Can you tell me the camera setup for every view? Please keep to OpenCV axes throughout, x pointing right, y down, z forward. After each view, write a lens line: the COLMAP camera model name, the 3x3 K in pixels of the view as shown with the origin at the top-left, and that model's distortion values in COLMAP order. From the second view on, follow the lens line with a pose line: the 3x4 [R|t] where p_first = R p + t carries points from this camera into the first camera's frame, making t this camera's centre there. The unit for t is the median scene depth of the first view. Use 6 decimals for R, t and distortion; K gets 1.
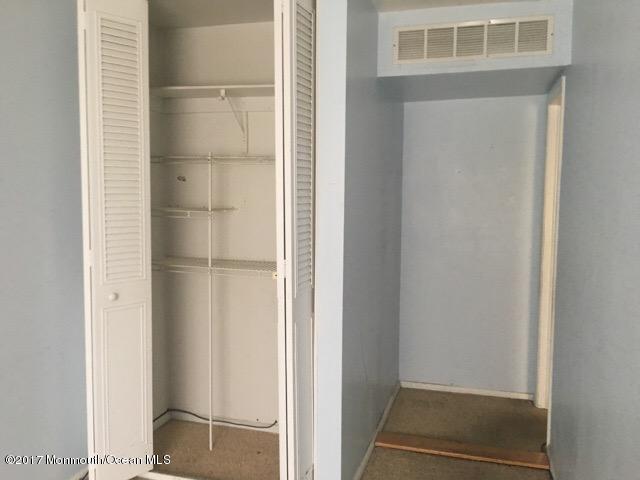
lens RADIAL K [[542.0, 0, 322.8], [0, 542.0, 235.7], [0, 0, 1]] dist [0.071531, -0.106151]
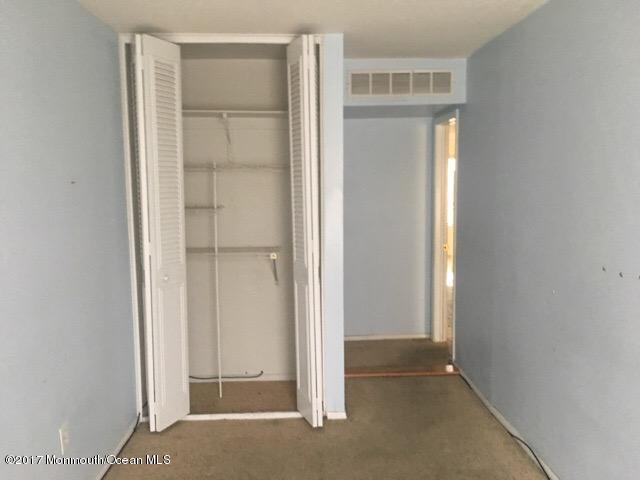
lens RADIAL K [[542.0, 0, 317.5], [0, 542.0, 241.7], [0, 0, 1]] dist [0.071531, -0.106151]
pose [[0.949992, -0.054269, 0.307522, -0.388596], [0.047737, 0.998447, 0.028727, 0.005860], [-0.308603, -0.012610, 0.951107, -0.287041]]
